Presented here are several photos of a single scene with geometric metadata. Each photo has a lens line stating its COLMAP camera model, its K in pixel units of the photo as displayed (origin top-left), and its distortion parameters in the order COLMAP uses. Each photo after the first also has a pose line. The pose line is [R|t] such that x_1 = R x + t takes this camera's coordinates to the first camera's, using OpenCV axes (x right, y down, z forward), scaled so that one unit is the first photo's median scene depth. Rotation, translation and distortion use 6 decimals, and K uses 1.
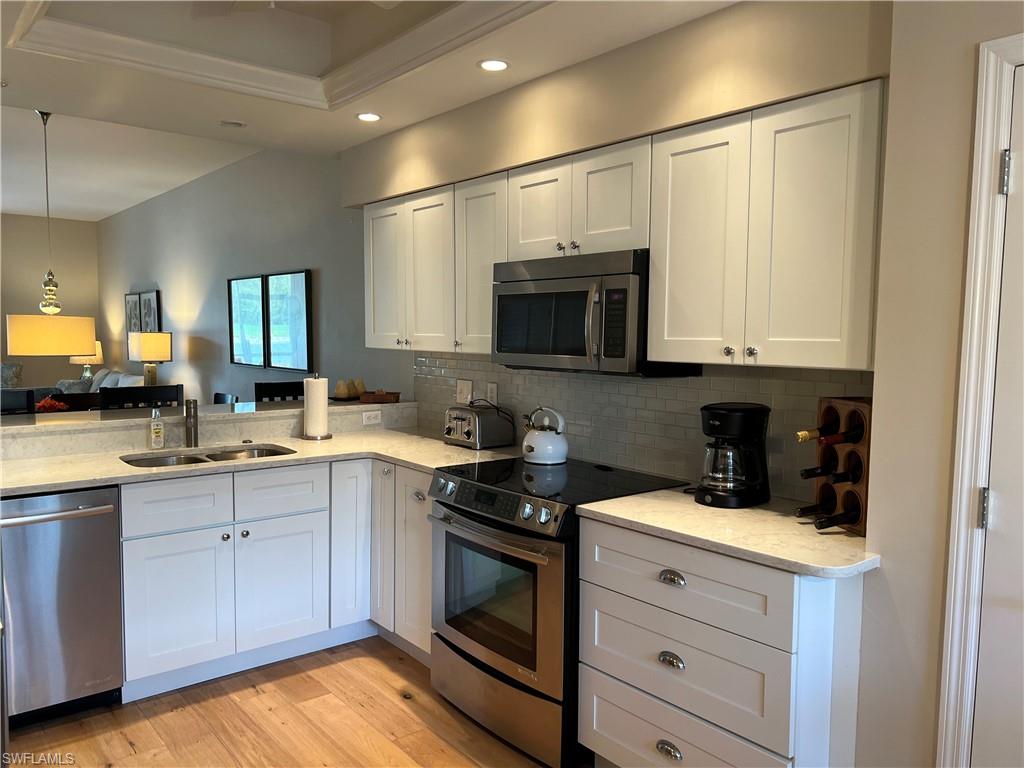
lens RADIAL K [[767.2, 0, 505.1], [0, 767.2, 386.3], [0, 0, 1]] dist [0.067848, -0.090545]
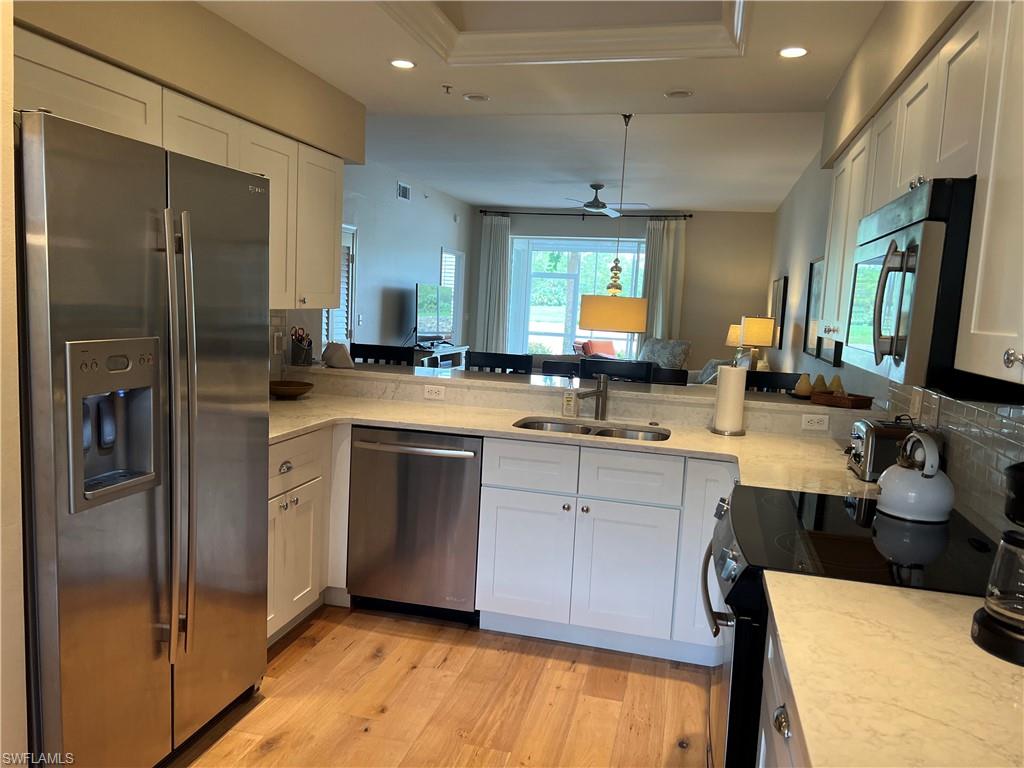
lens RADIAL K [[767.2, 0, 506.1], [0, 767.2, 386.5], [0, 0, 1]] dist [0.067848, -0.090545]
pose [[0.595382, 0.109959, -0.795883, 0.381420], [-0.101638, 0.992940, 0.061151, -0.018416], [0.796988, 0.044484, 0.602354, 0.315587]]
